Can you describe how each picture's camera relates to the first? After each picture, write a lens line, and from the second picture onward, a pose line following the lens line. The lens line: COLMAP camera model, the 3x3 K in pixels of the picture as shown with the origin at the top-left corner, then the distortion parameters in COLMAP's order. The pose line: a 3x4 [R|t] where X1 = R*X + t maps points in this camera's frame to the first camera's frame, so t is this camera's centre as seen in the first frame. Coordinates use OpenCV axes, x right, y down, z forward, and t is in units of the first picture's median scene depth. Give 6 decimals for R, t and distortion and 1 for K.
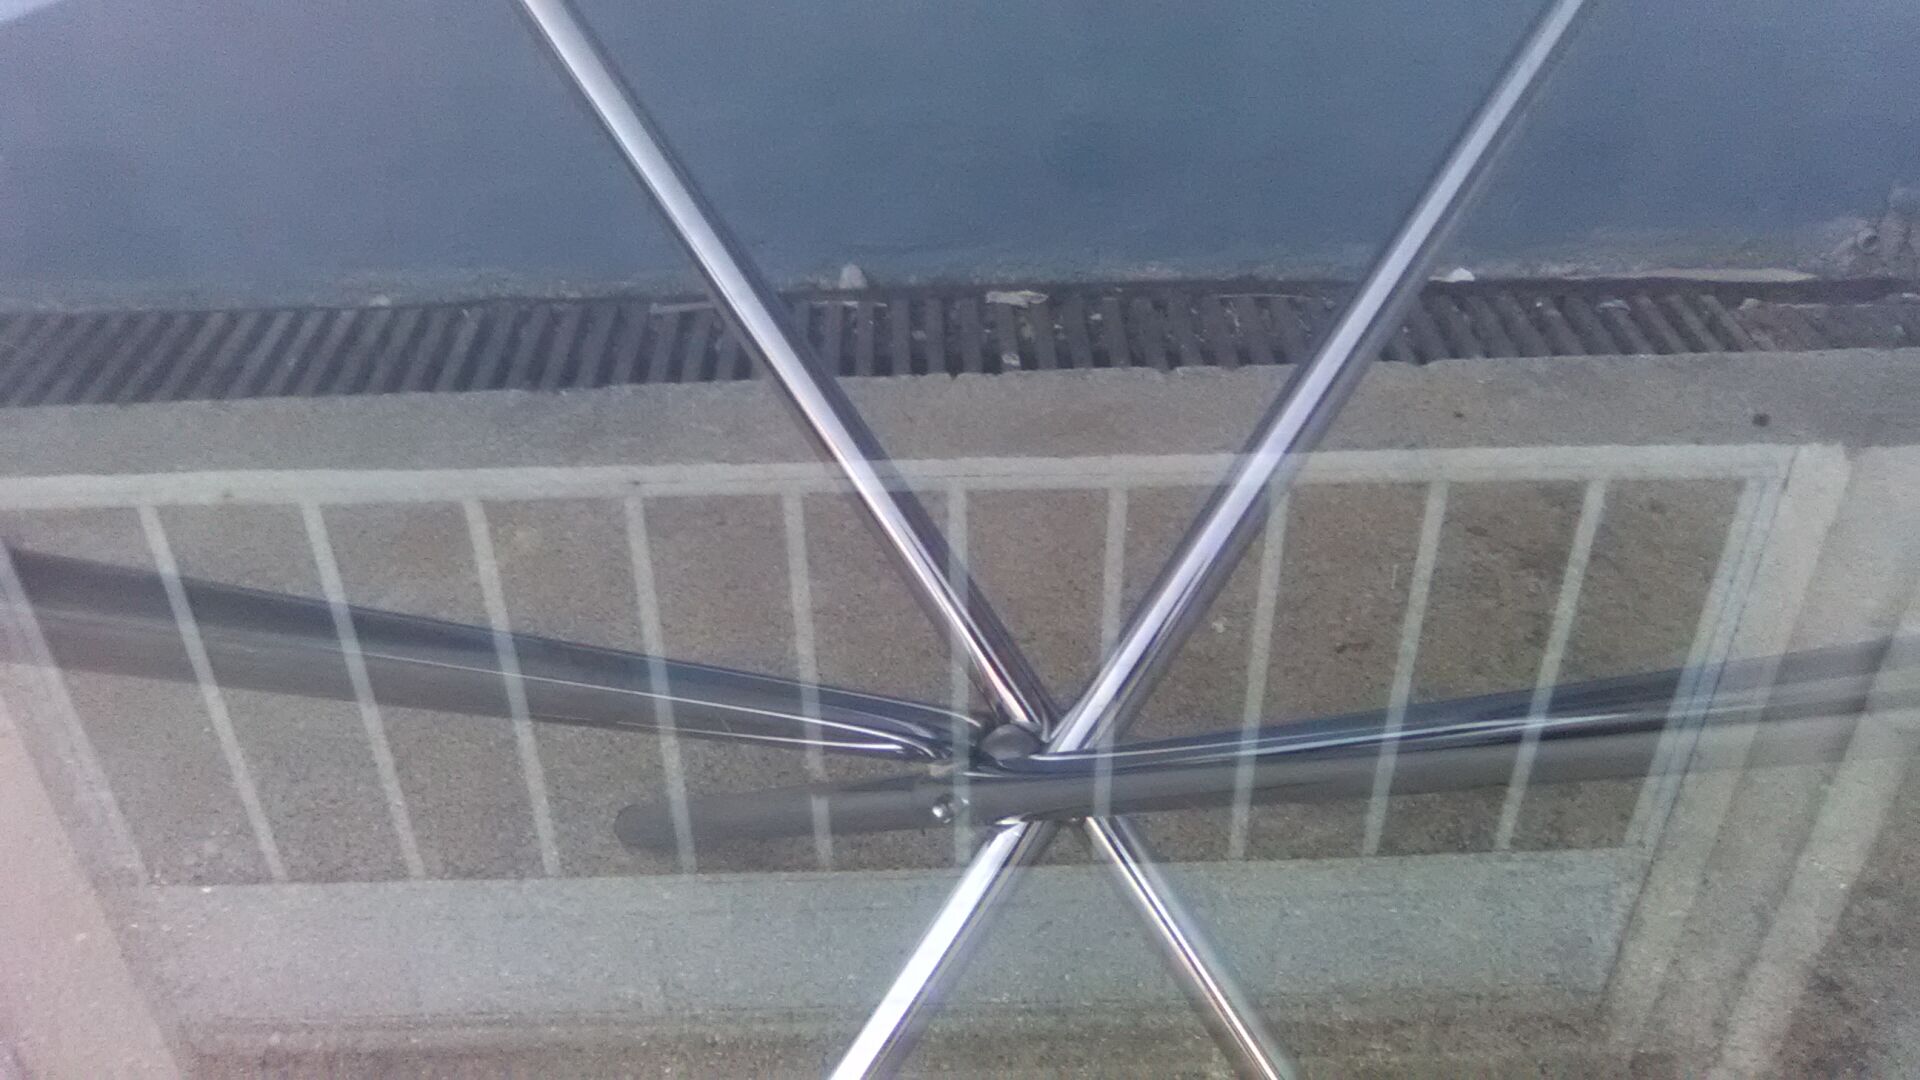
lens RADIAL K [[1615.7, 0, 951.4], [0, 1615.7, 495.3], [0, 0, 1]] dist [-0.059552, 0.003689]
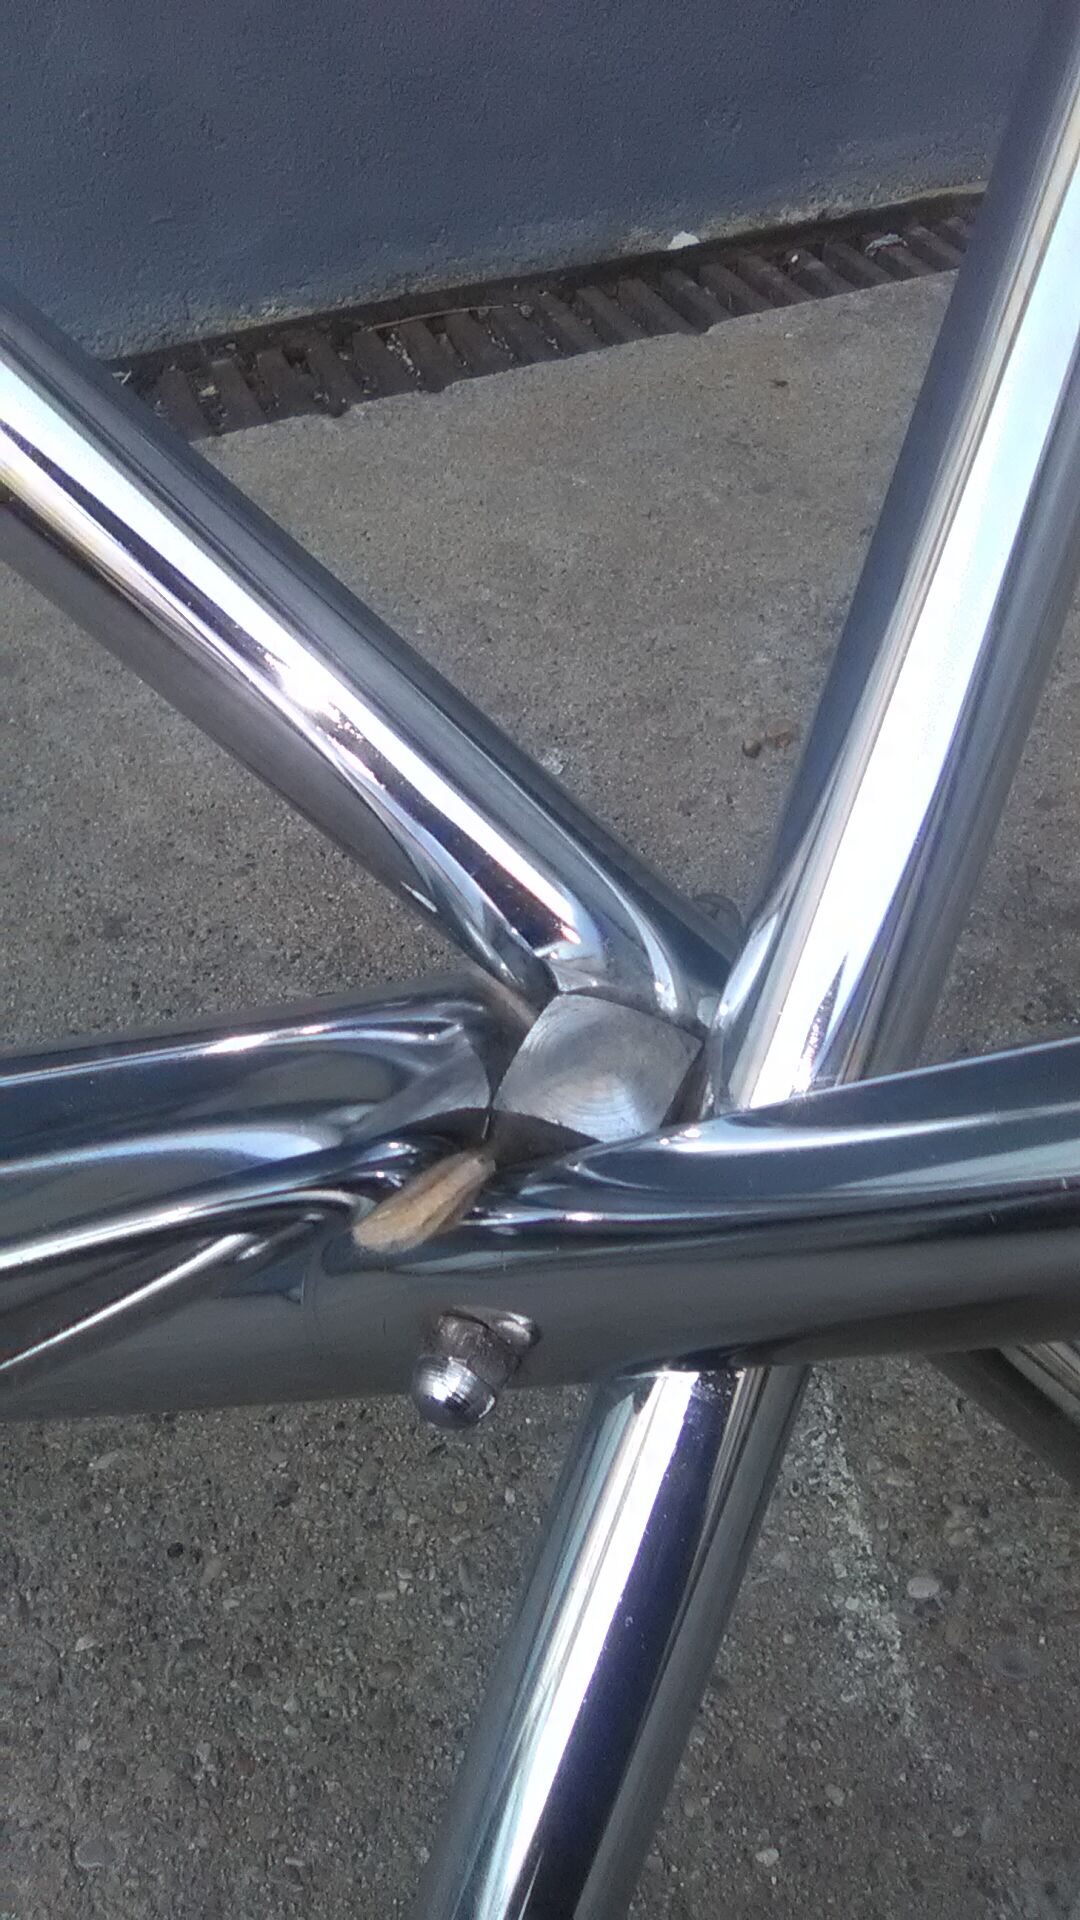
lens RADIAL K [[1615.7, 0, 542.5], [0, 1615.7, 967.9], [0, 0, 1]] dist [-0.059552, 0.003689]
pose [[0.937613, -0.272050, 0.216494, 0.009722], [0.232735, 0.953702, 0.190489, 0.026861], [-0.258293, -0.128220, 0.957520, 0.293390]]
